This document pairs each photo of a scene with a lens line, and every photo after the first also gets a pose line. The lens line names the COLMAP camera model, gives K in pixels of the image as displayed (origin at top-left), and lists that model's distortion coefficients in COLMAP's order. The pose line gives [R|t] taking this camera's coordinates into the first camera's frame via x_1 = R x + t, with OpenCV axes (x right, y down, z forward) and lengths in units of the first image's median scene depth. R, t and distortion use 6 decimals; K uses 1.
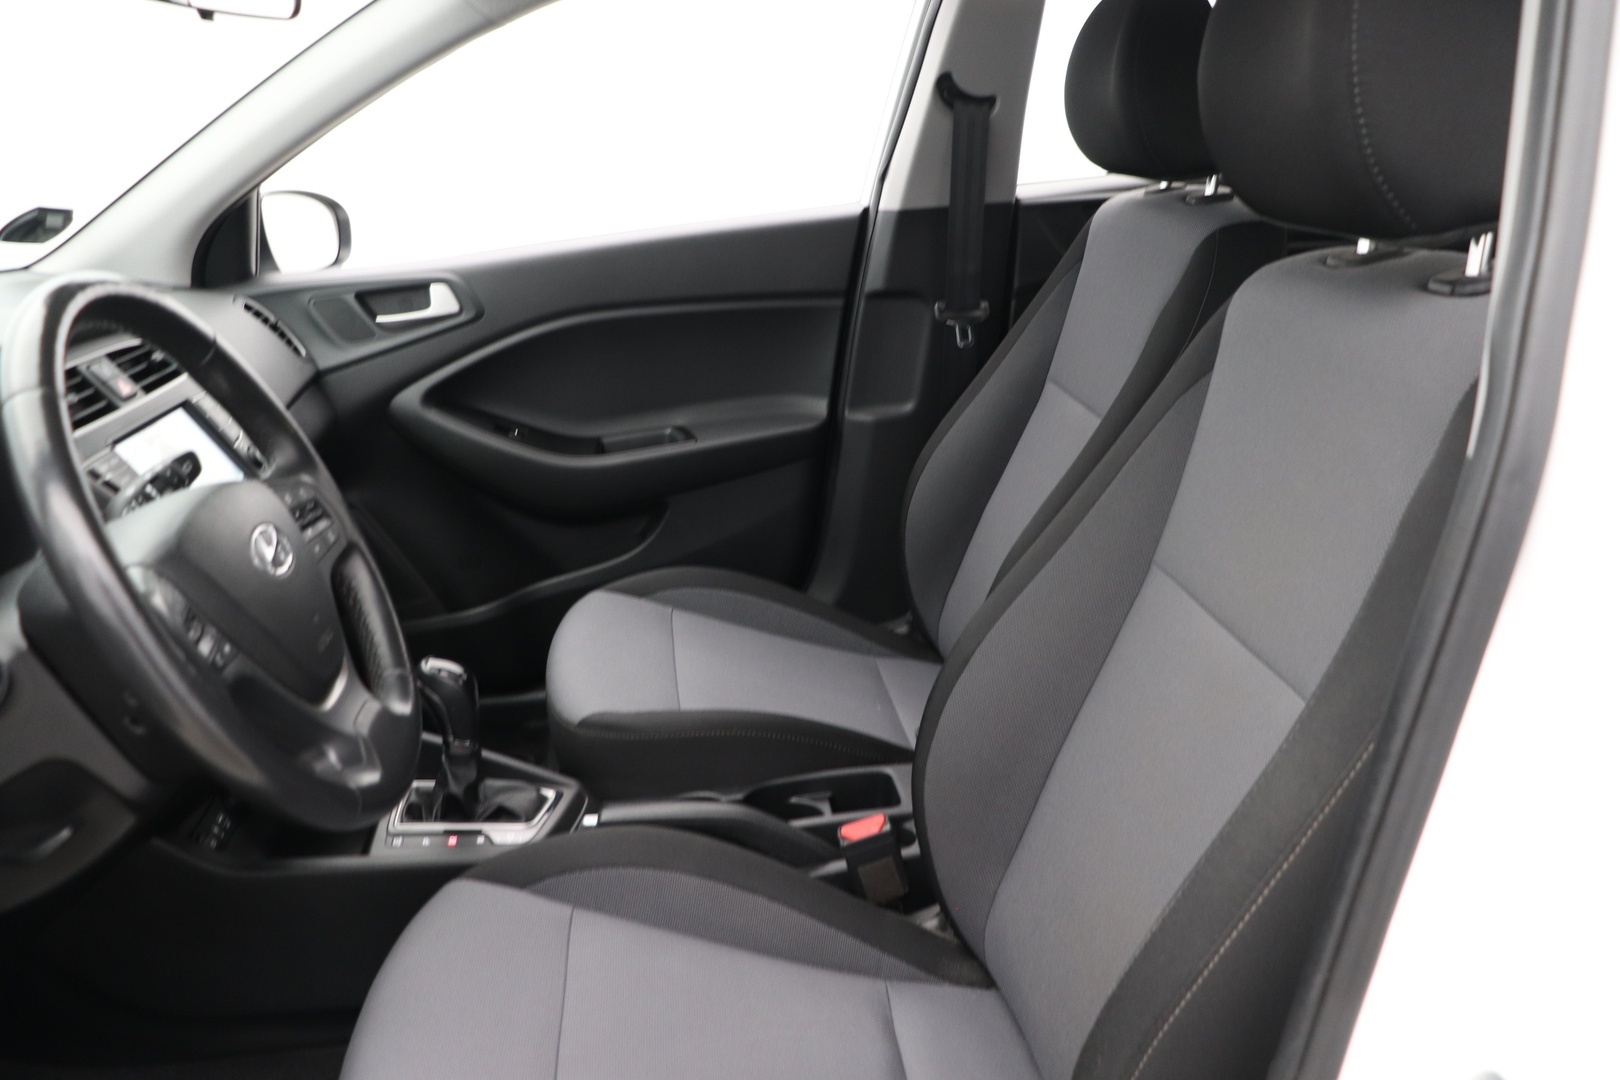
lens RADIAL K [[1294.4, 0, 810.0], [0, 1294.4, 540.0], [0, 0, 1]] dist [-0.200137, 0.184810]
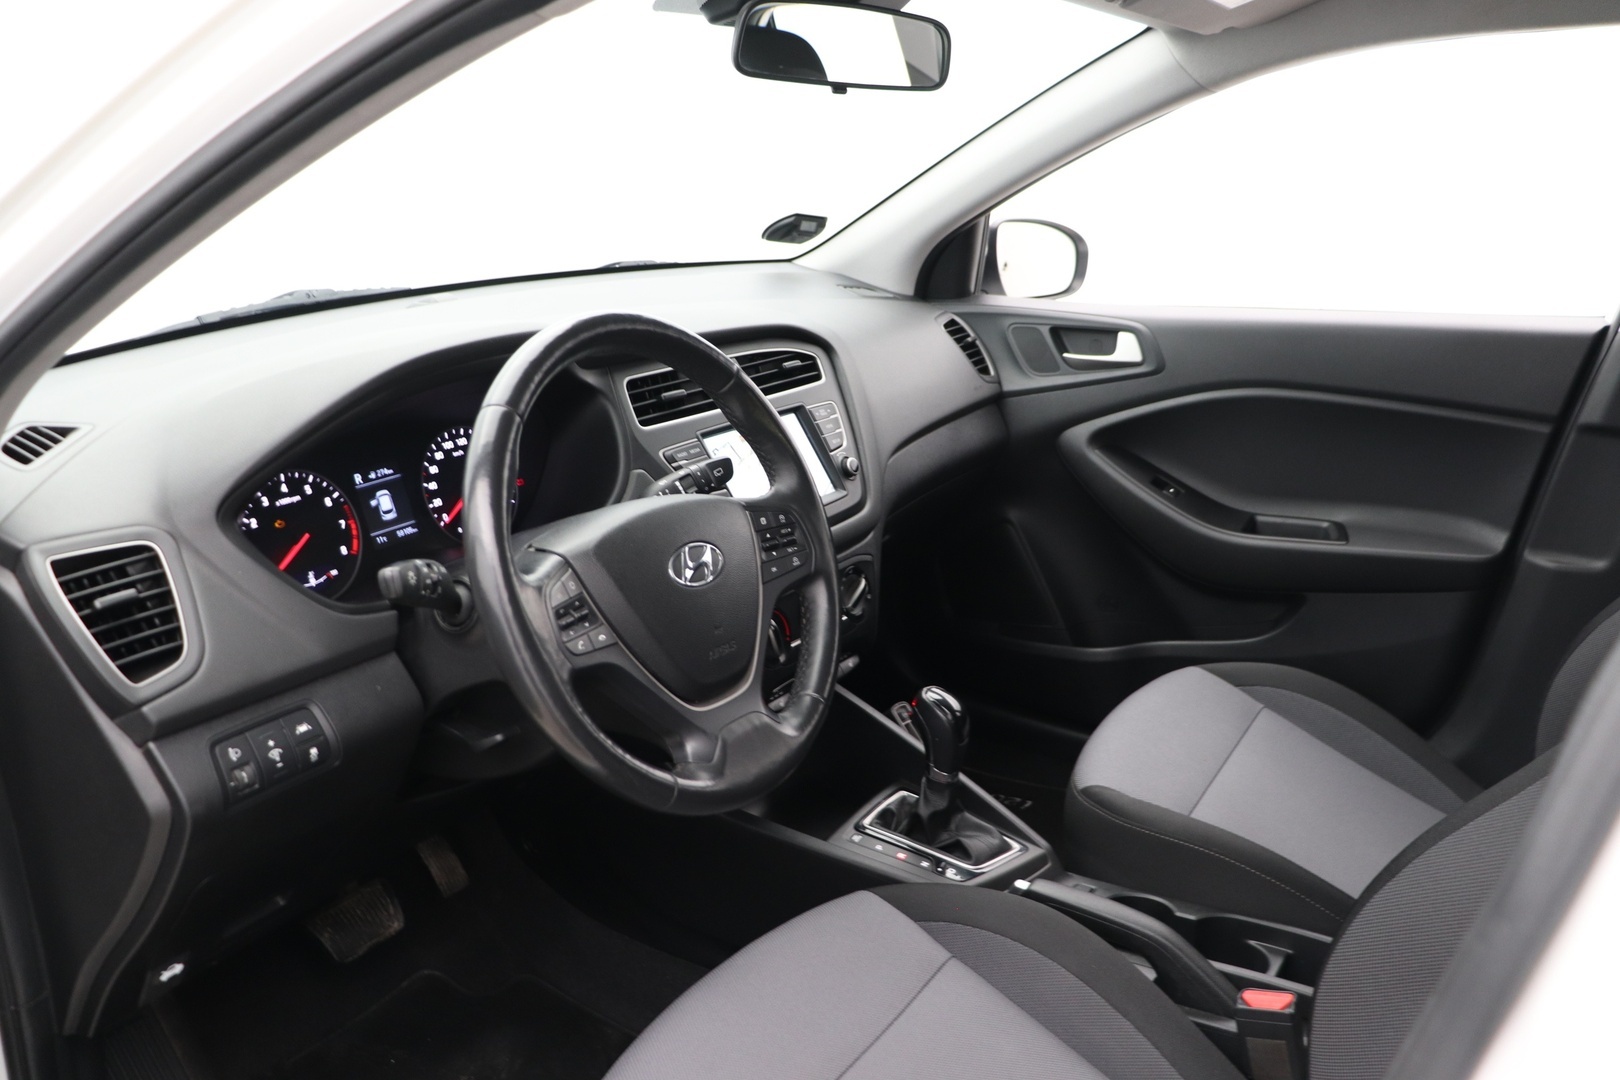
lens RADIAL K [[1294.4, 0, 810.0], [0, 1294.4, 540.0], [0, 0, 1]] dist [-0.200137, 0.184810]
pose [[0.781256, 0.238807, -0.576724, 0.139362], [-0.243158, 0.967372, 0.071171, -0.050749], [0.574903, 0.084632, 0.813833, 0.029863]]
